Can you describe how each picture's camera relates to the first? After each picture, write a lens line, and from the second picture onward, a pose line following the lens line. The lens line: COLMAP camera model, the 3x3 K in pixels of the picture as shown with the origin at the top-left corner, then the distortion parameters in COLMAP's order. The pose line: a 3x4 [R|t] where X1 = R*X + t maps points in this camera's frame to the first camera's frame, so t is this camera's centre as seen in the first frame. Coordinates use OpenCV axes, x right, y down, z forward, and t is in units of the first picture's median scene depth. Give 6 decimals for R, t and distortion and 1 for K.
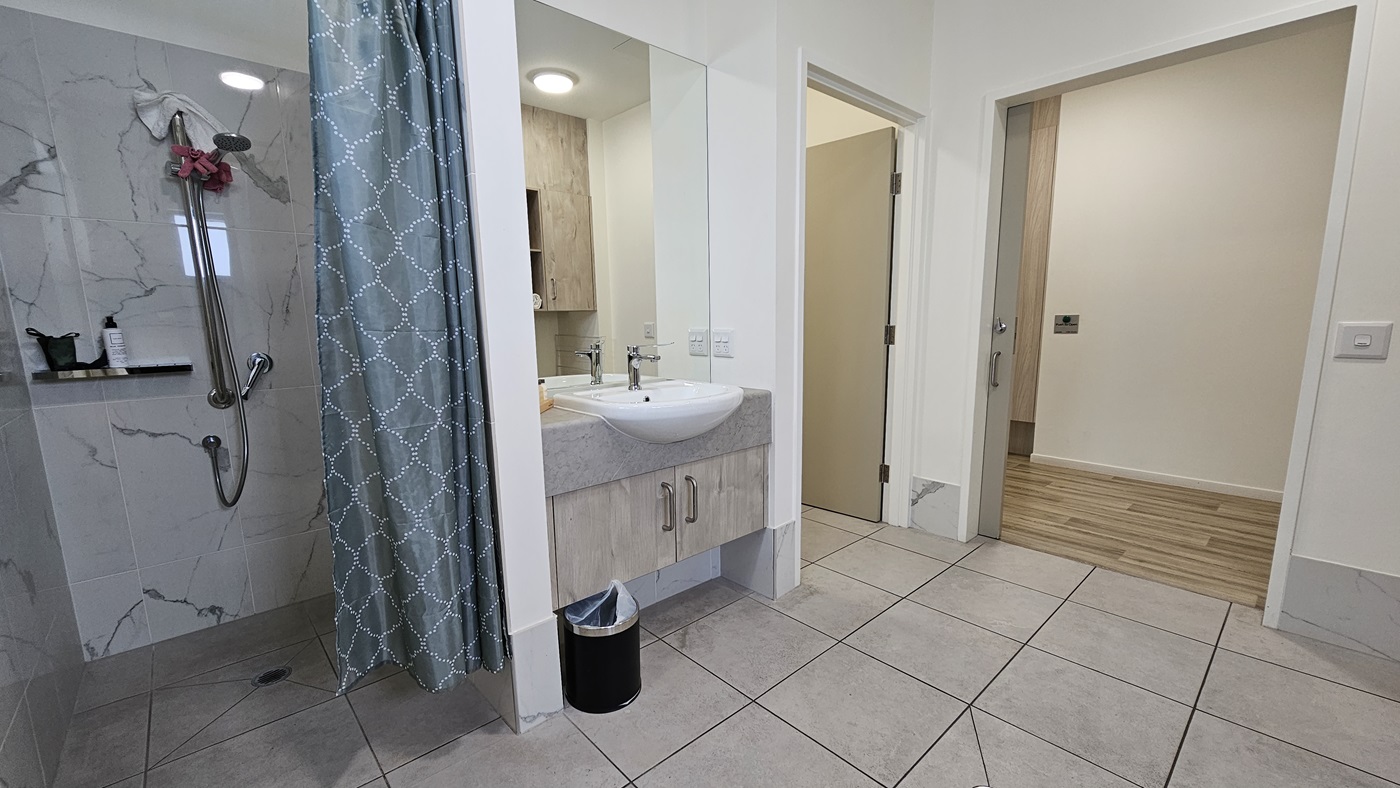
lens RADIAL K [[572.6, 0, 701.0], [0, 572.6, 405.6], [0, 0, 1]] dist [-0.001717, -0.000363]
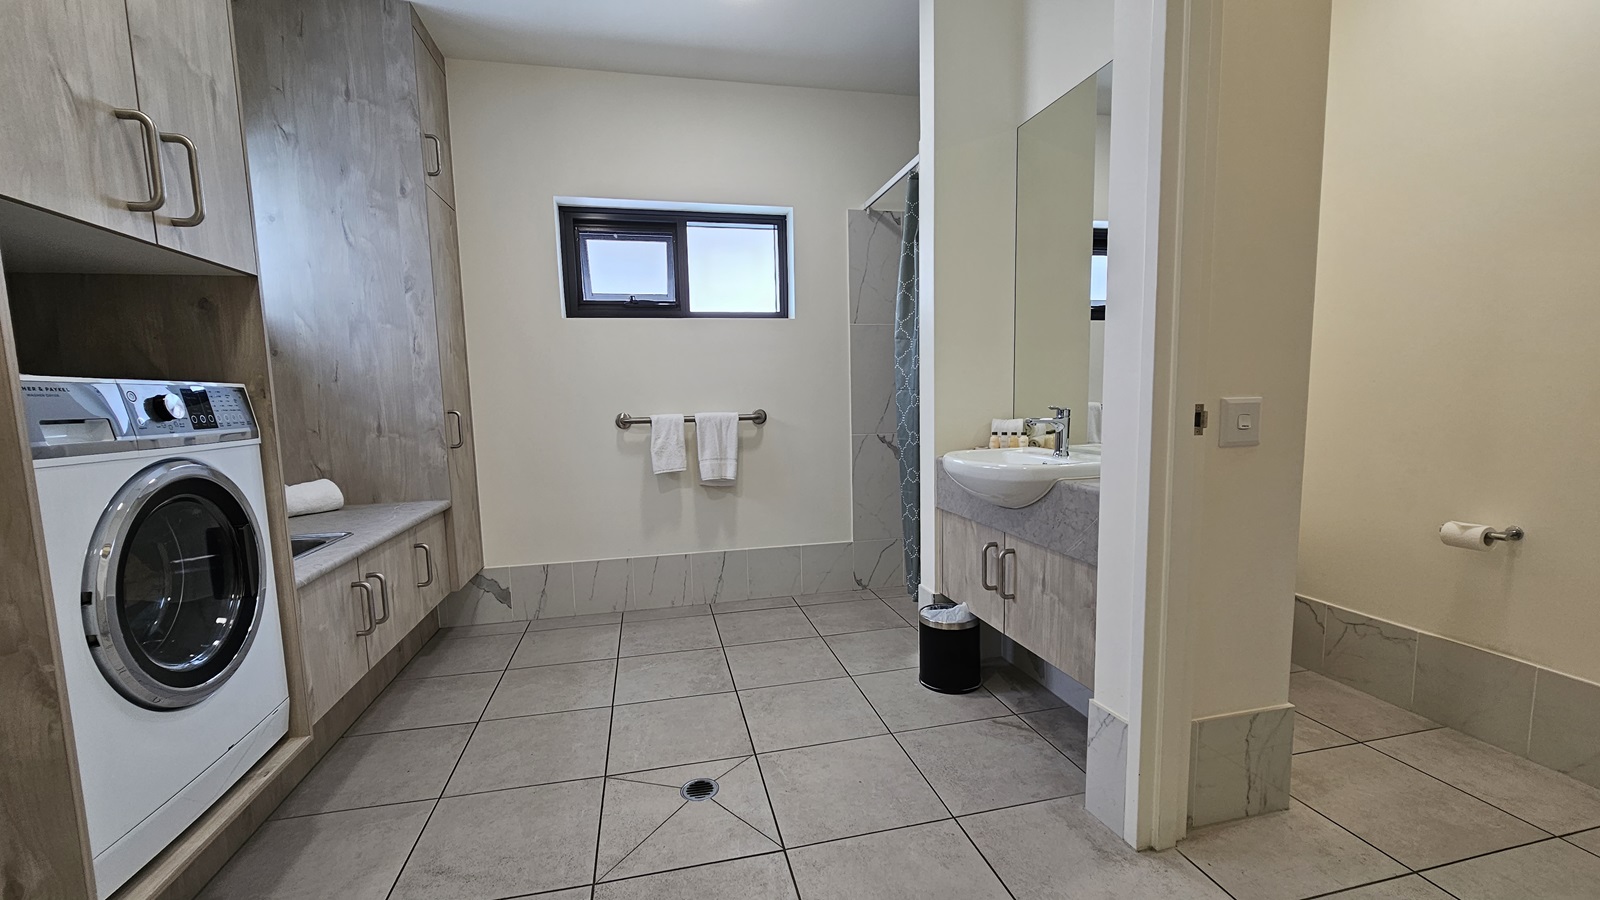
lens RADIAL K [[640.9, 0, 789.4], [0, 640.9, 457.8], [0, 0, 1]] dist [-0.000370, 0.000103]
pose [[-0.490890, 0.114116, -0.863716, 0.972072], [-0.105848, 0.976229, 0.189140, -0.168947], [0.864768, 0.184270, -0.467142, 1.077216]]
